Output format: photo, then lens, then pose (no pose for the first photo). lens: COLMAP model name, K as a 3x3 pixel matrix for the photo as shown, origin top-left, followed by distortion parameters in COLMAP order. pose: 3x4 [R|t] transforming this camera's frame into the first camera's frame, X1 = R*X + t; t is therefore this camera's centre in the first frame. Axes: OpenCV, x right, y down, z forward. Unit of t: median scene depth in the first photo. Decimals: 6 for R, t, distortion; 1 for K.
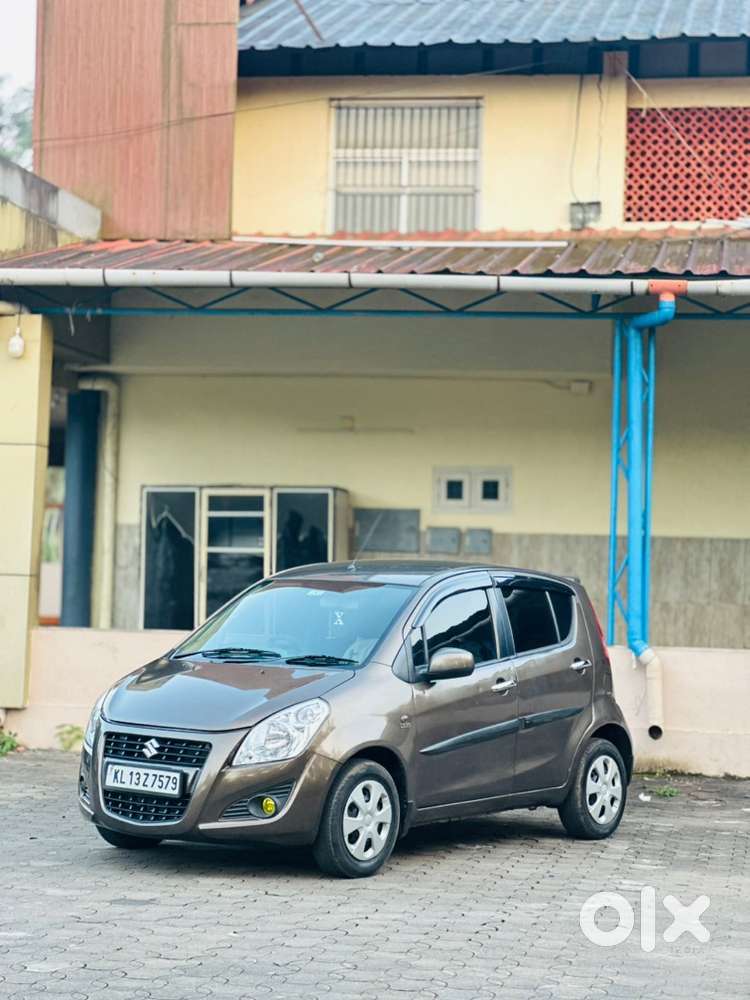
lens RADIAL K [[2231.7, 0, 357.0], [0, 2231.7, 475.5], [0, 0, 1]] dist [0.197749, 0.000000]
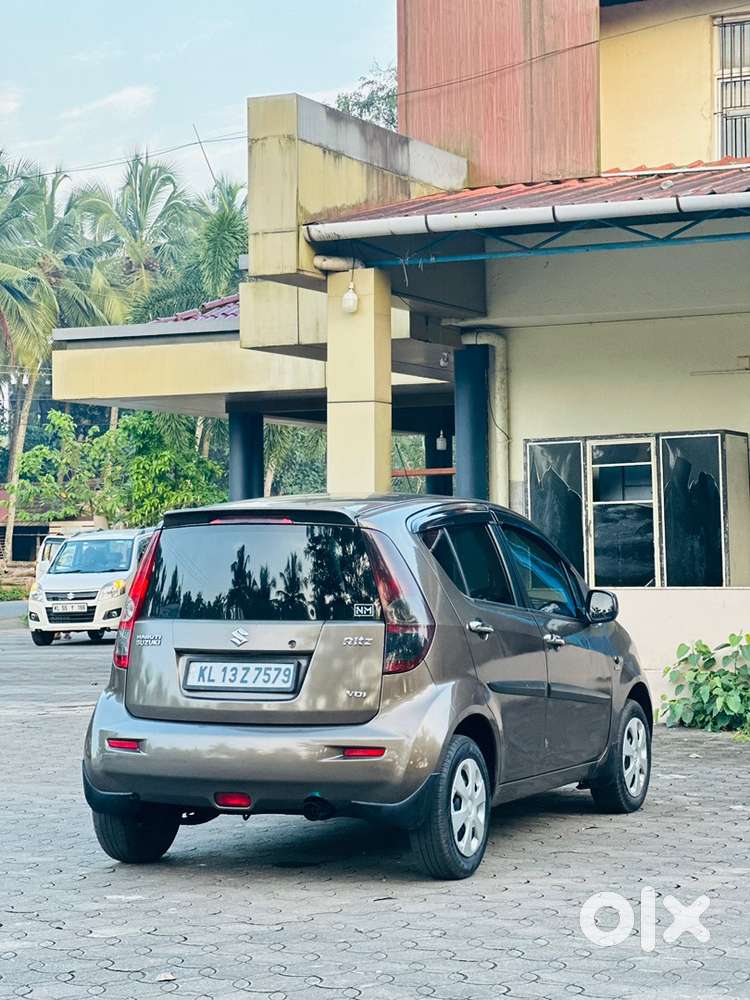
lens RADIAL K [[2231.7, 0, 359.1], [0, 2231.7, 470.9], [0, 0, 1]] dist [0.197749, 0.000000]
pose [[0.961149, -0.049289, -0.271595, 0.097639], [0.051707, 0.998661, 0.001751, 0.012506], [0.271145, -0.015727, 0.962410, 0.053474]]
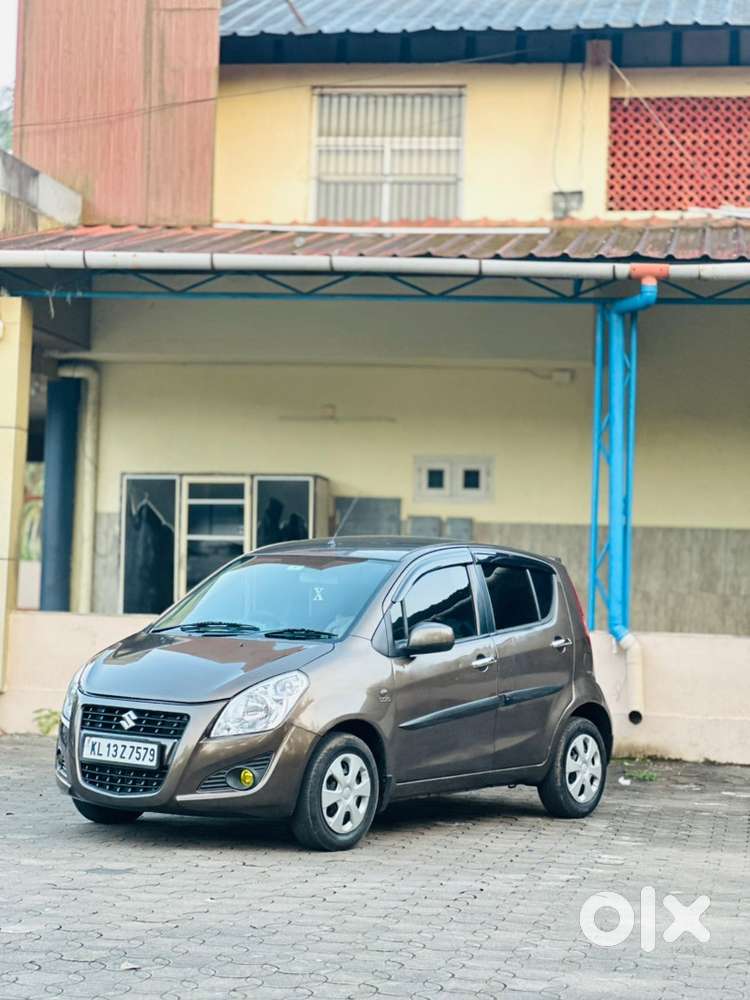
lens RADIAL K [[2231.7, 0, 358.7], [0, 2231.7, 479.0], [0, 0, 1]] dist [0.197749, 0.000000]
pose [[0.999951, 0.004327, 0.008870, 0.000453], [-0.004304, 0.999987, -0.002606, 0.009449], [-0.008882, 0.002568, 0.999957, 0.002947]]
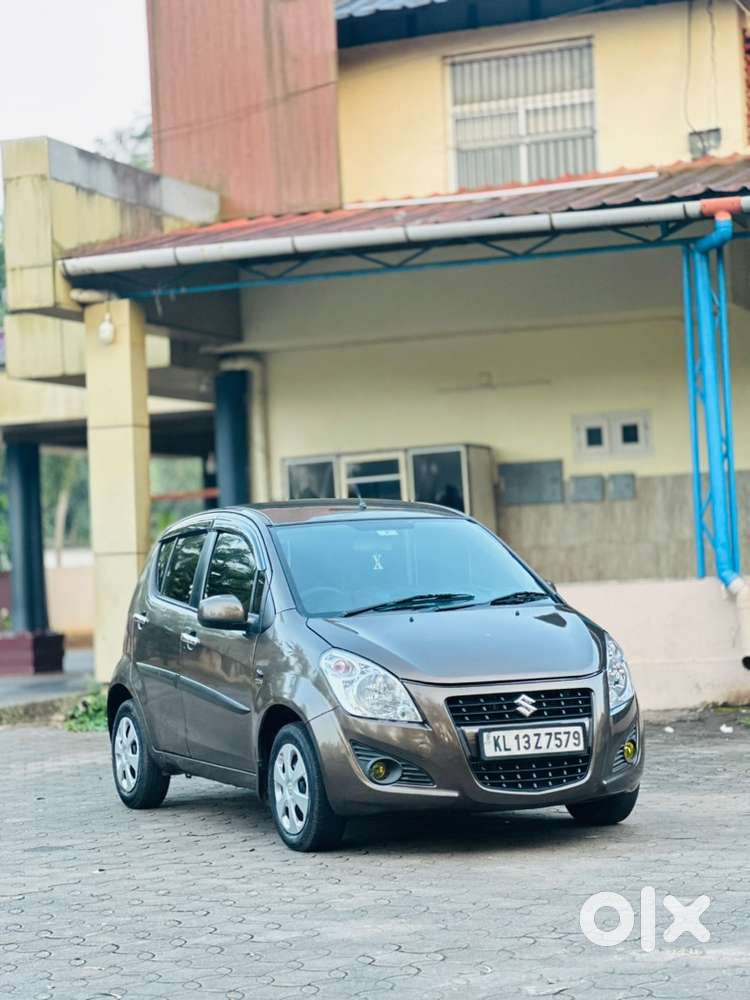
lens RADIAL K [[2231.7, 0, 353.5], [0, 2231.7, 479.2], [0, 0, 1]] dist [0.197749, 0.000000]
pose [[0.979354, -0.082712, -0.184459, 0.123518], [0.084151, 0.996453, -0.000026, 0.016615], [0.183807, -0.015497, 0.982840, 0.008408]]
